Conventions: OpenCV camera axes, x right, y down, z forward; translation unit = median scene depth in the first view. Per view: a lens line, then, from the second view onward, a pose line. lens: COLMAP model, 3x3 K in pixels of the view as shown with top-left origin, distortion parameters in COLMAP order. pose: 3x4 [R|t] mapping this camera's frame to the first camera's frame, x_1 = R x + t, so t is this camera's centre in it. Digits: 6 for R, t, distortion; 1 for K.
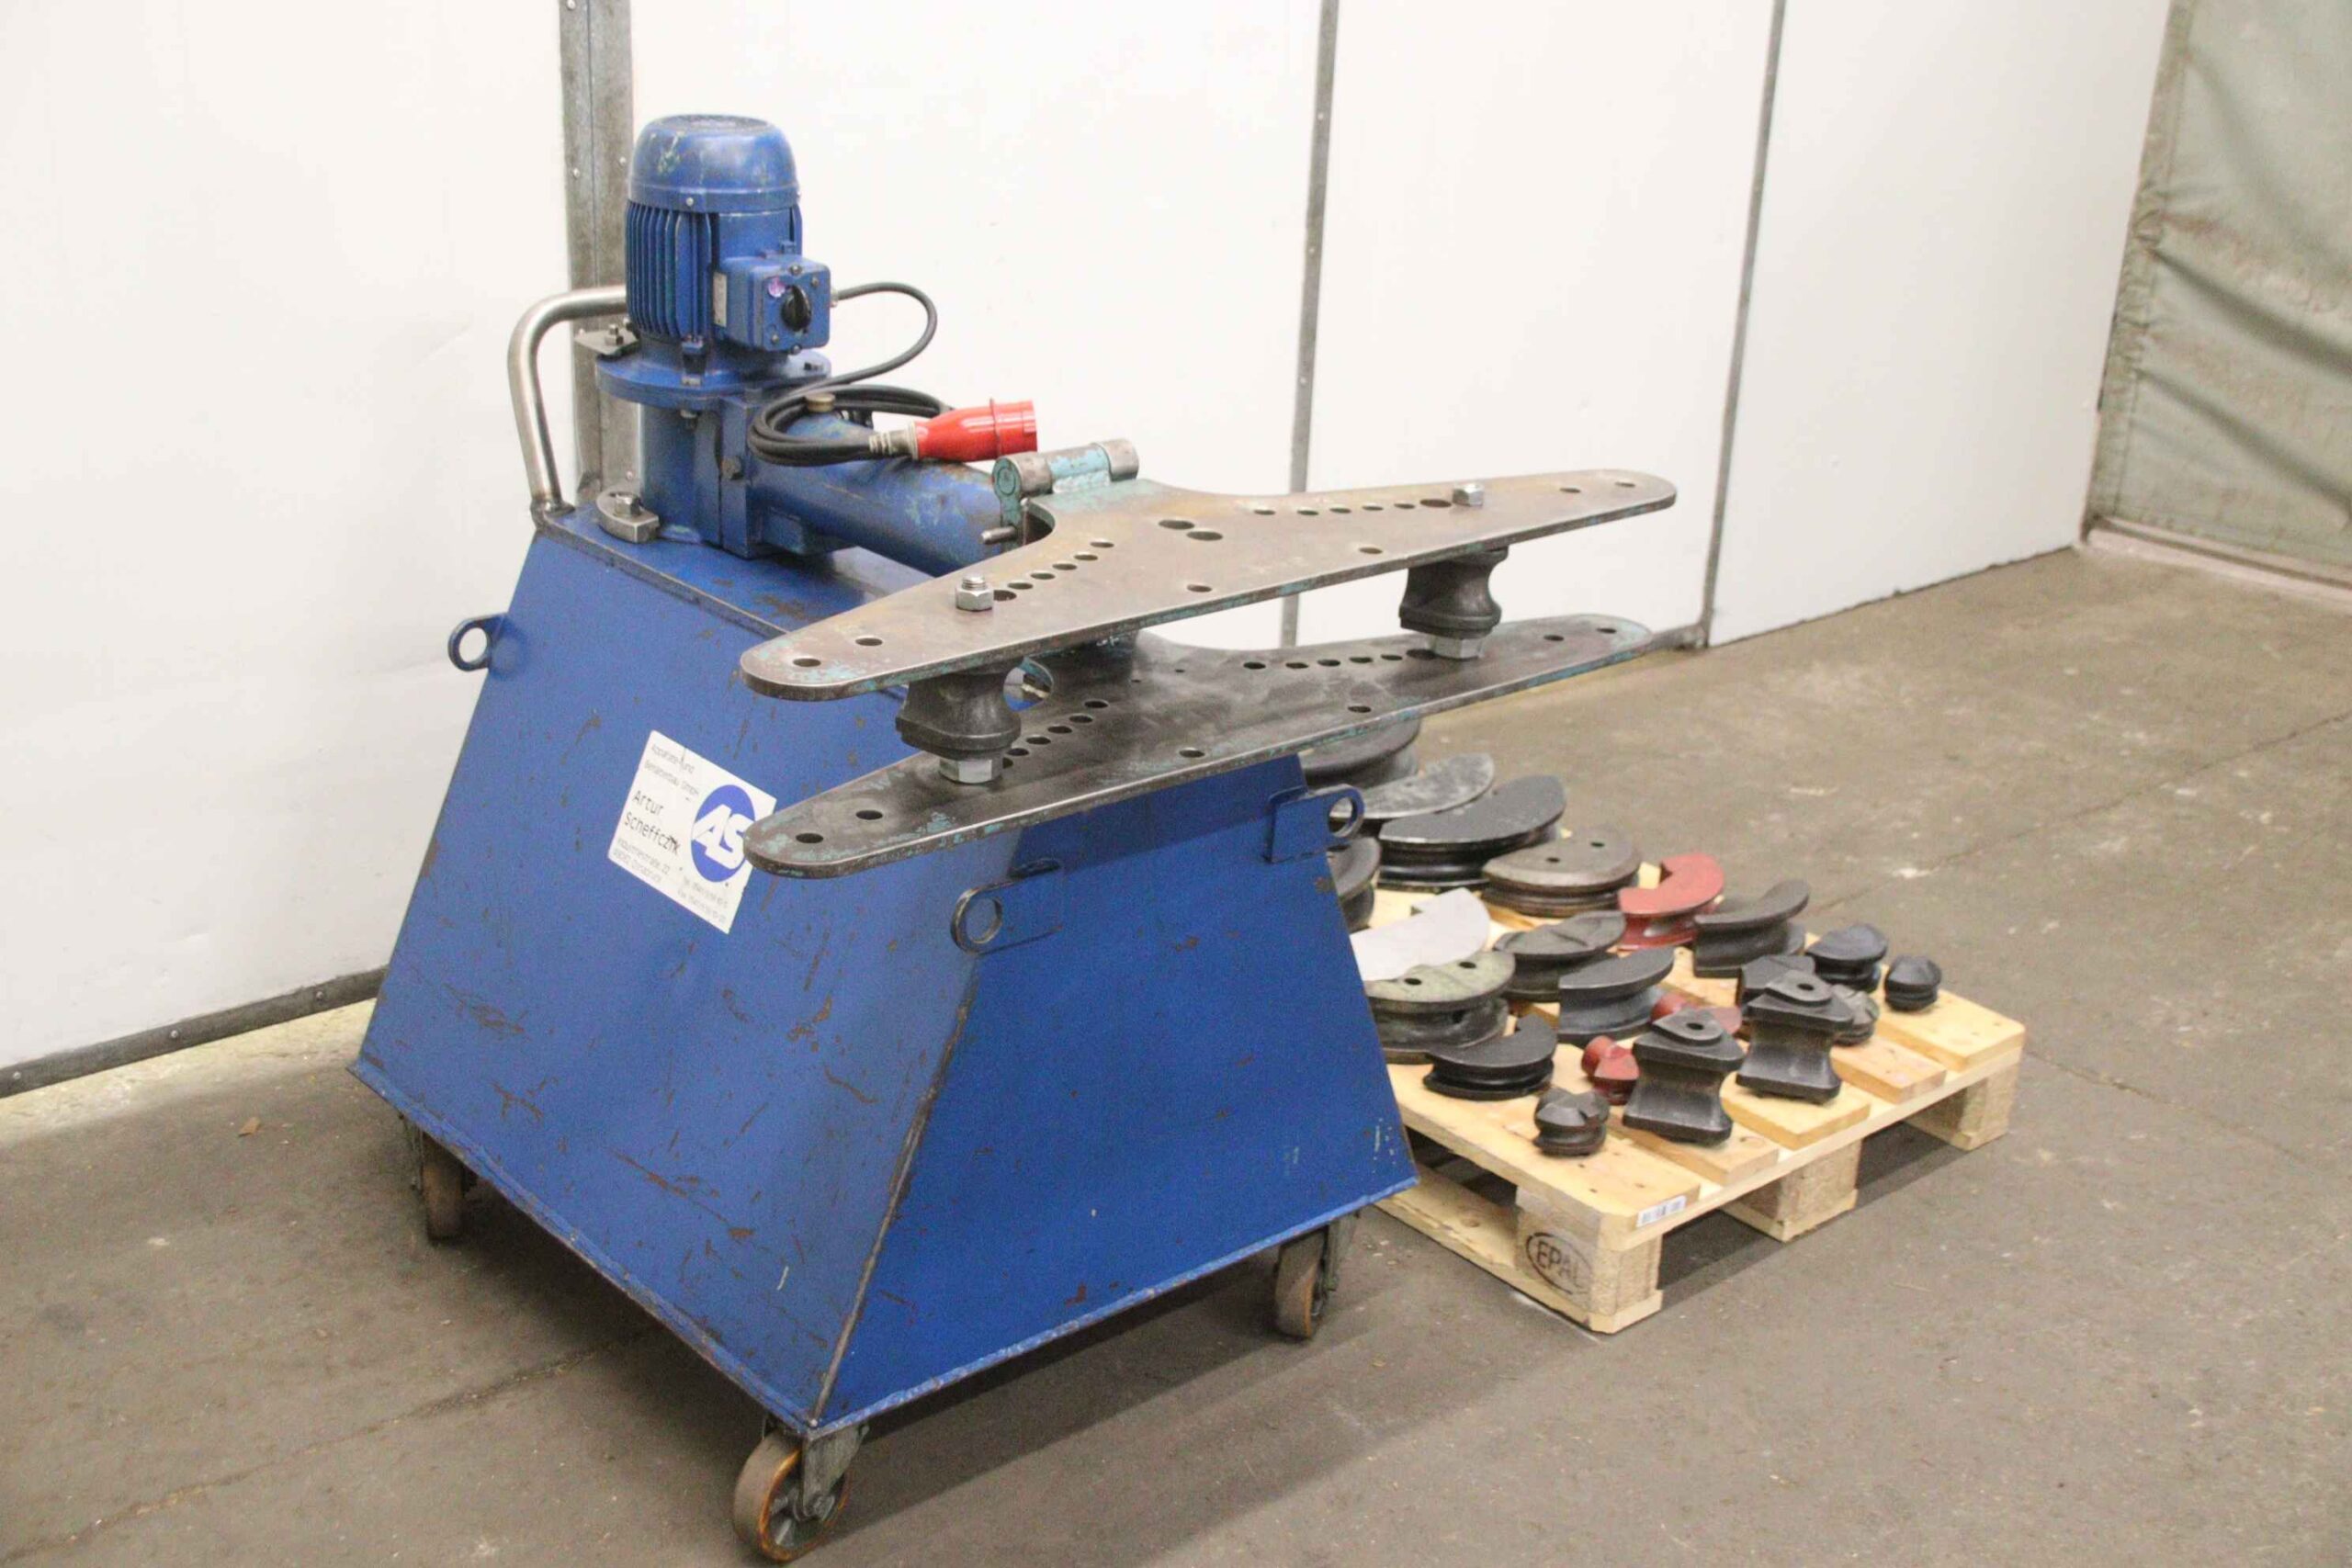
lens RADIAL K [[2745.3, 0, 1182.7], [0, 2745.3, 781.2], [0, 0, 1]] dist [-0.006897, 0.000000]
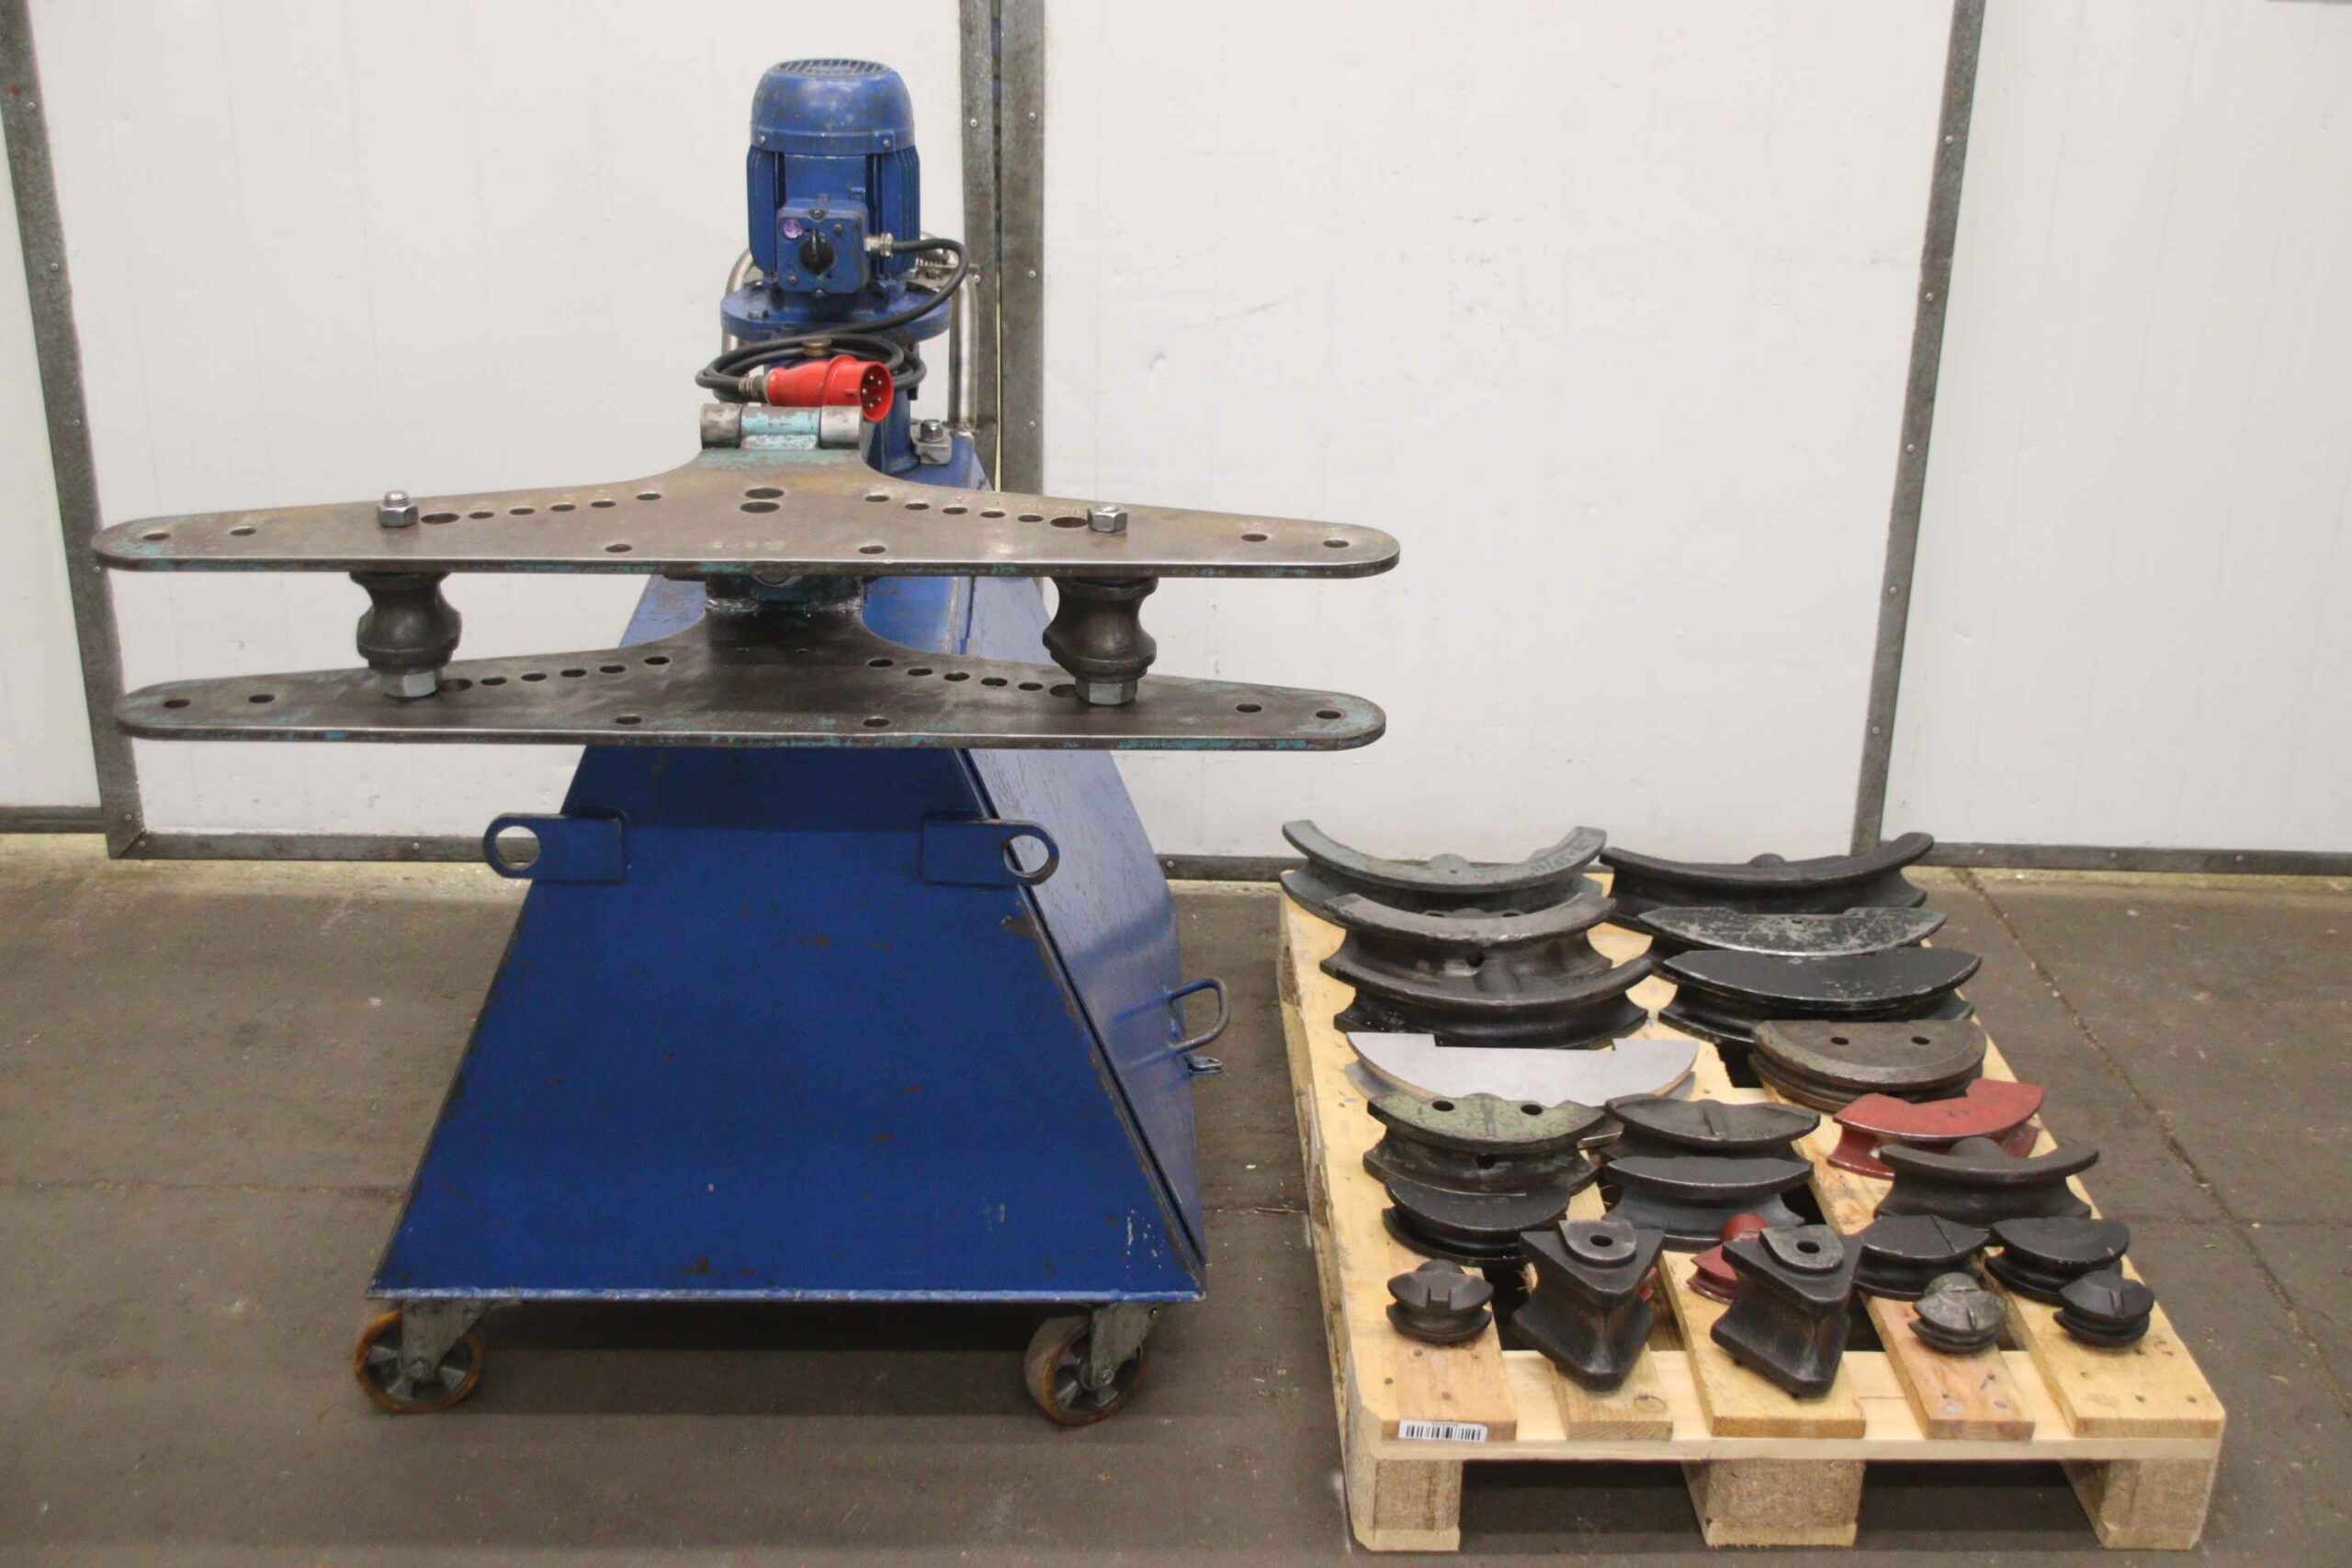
lens RADIAL K [[2745.3, 0, 1184.0], [0, 2745.3, 784.8], [0, 0, 1]] dist [-0.006897, 0.000000]
pose [[0.771579, 0.211487, -0.599950, 0.574944], [-0.215065, 0.974308, 0.066863, -0.073554], [0.598676, 0.077438, 0.797239, 0.275526]]
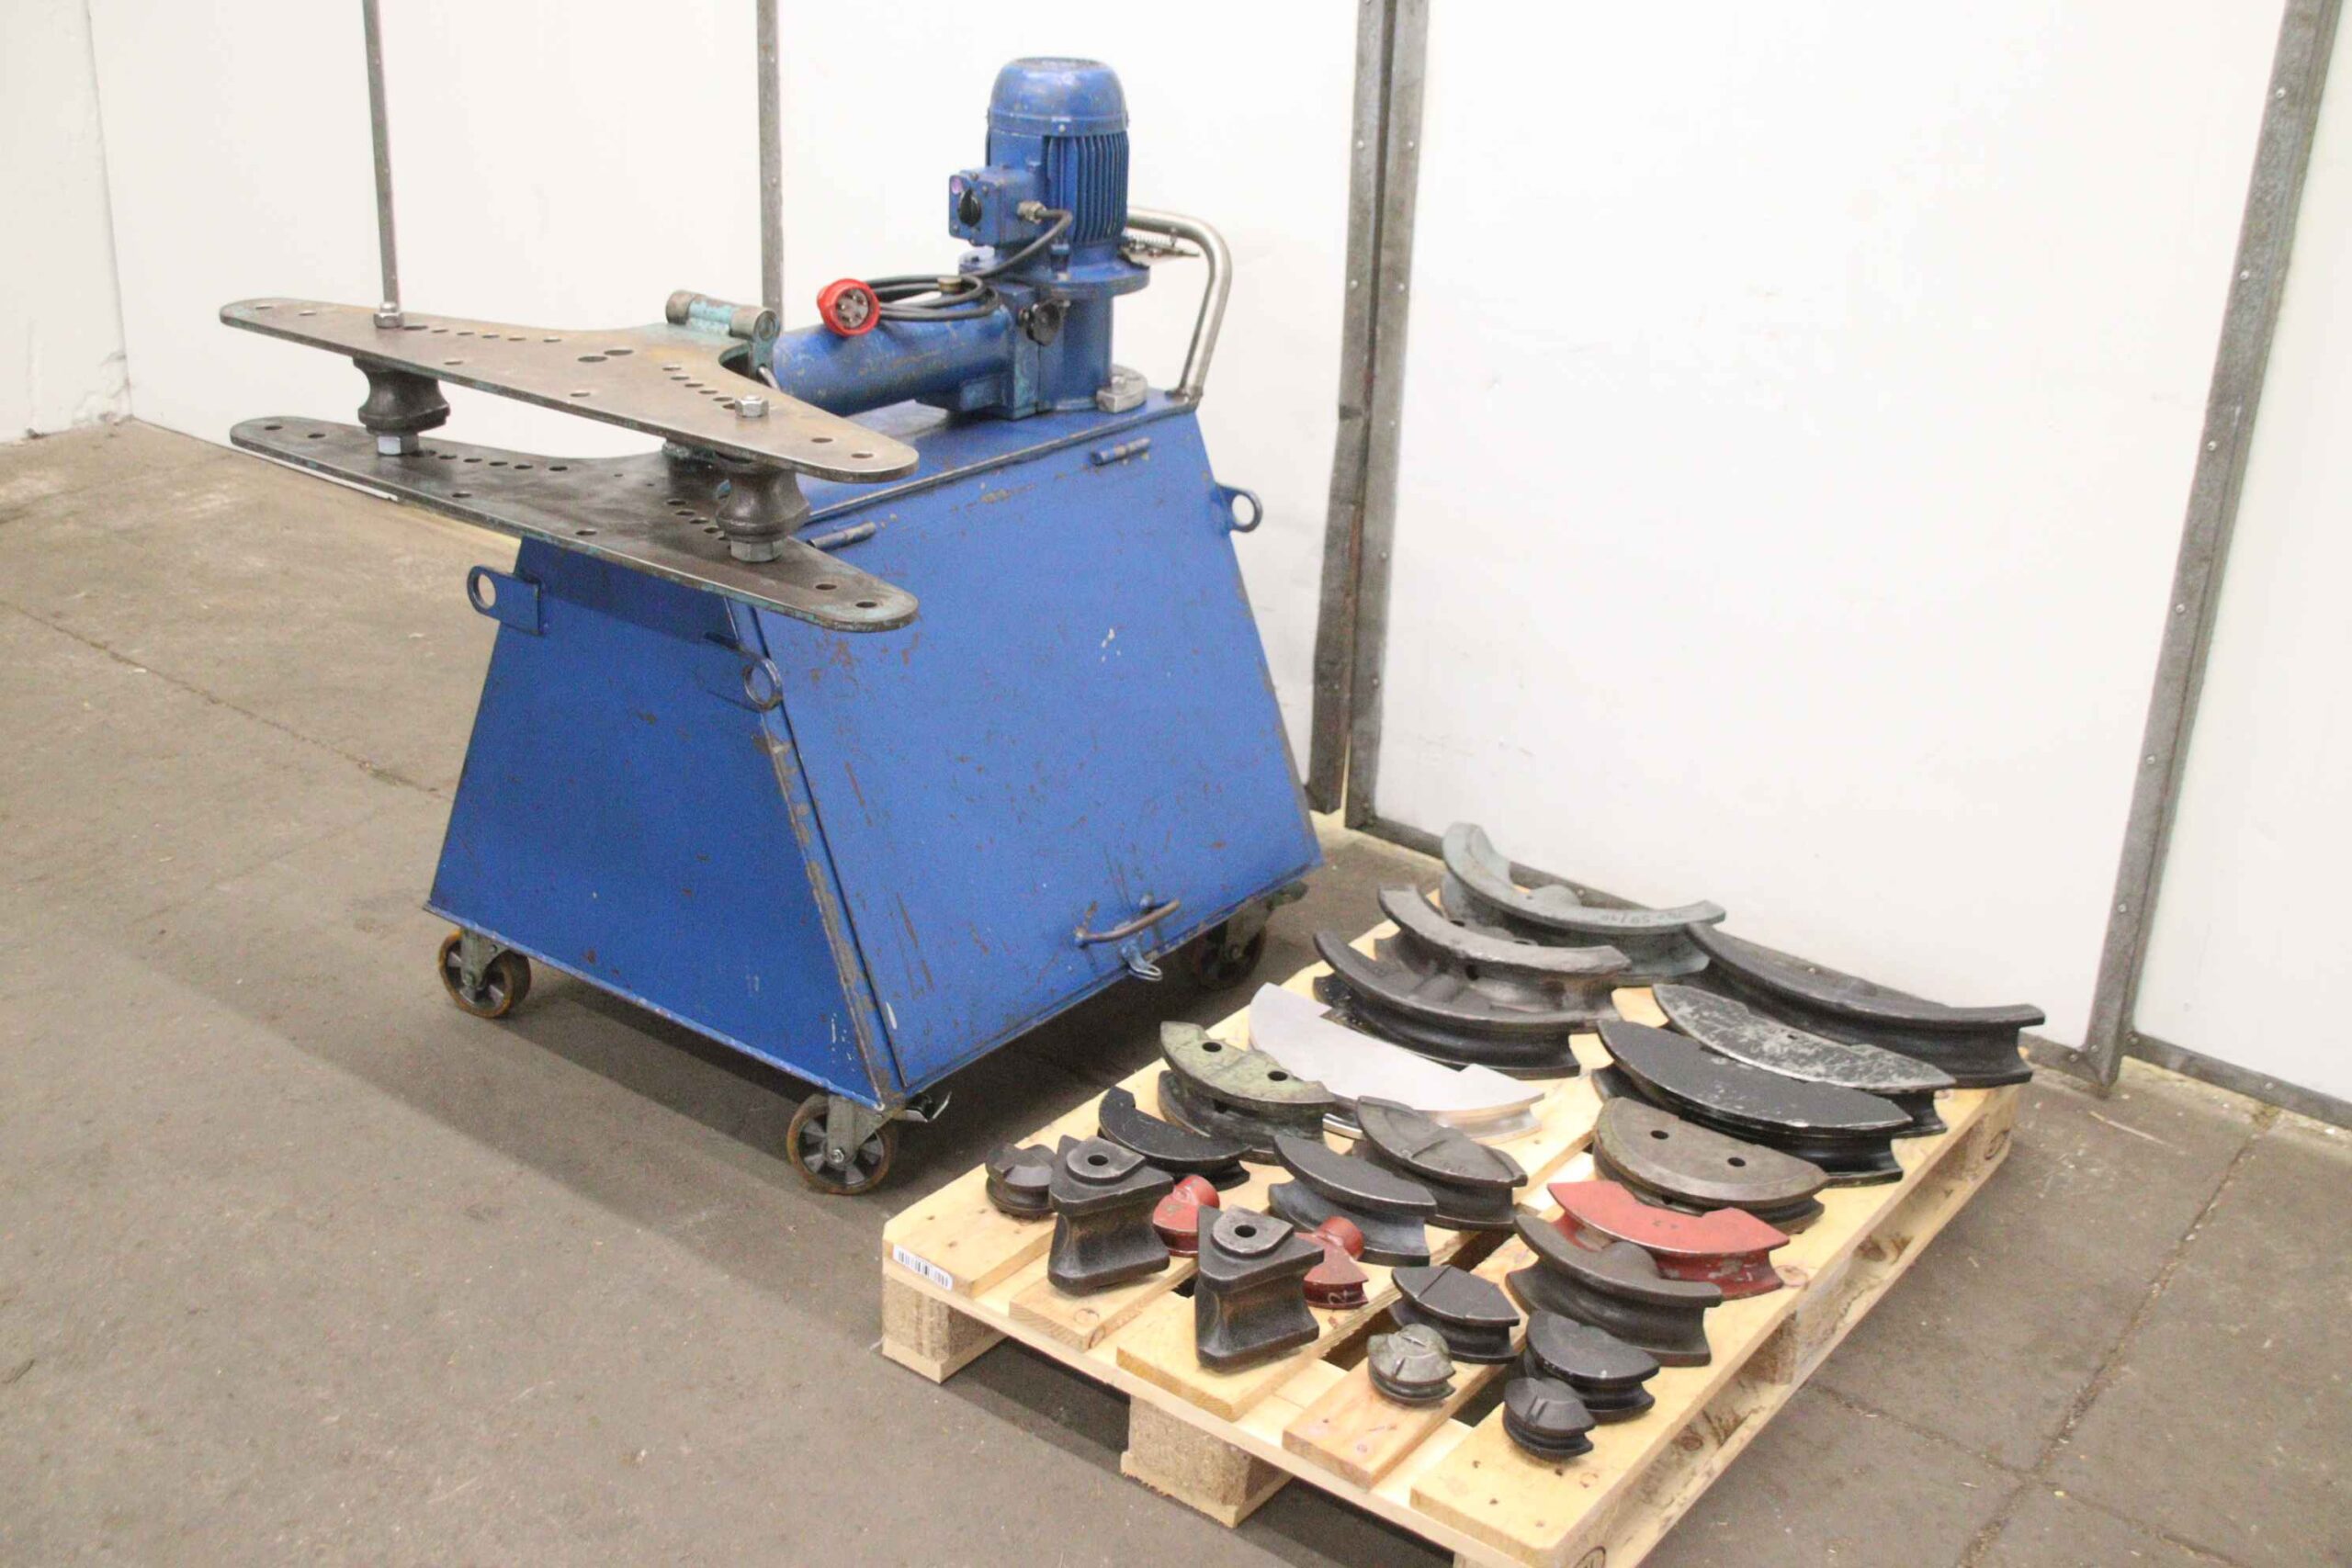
lens RADIAL K [[2555.8, 0, 1176.4], [0, 2555.8, 783.8], [0, 0, 1]] dist [-0.035307, 0.000000]
pose [[0.206899, 0.334997, -0.919222, 0.946783], [-0.378971, 0.893644, 0.240377, -0.236295], [0.901983, 0.298625, 0.311848, 0.759749]]
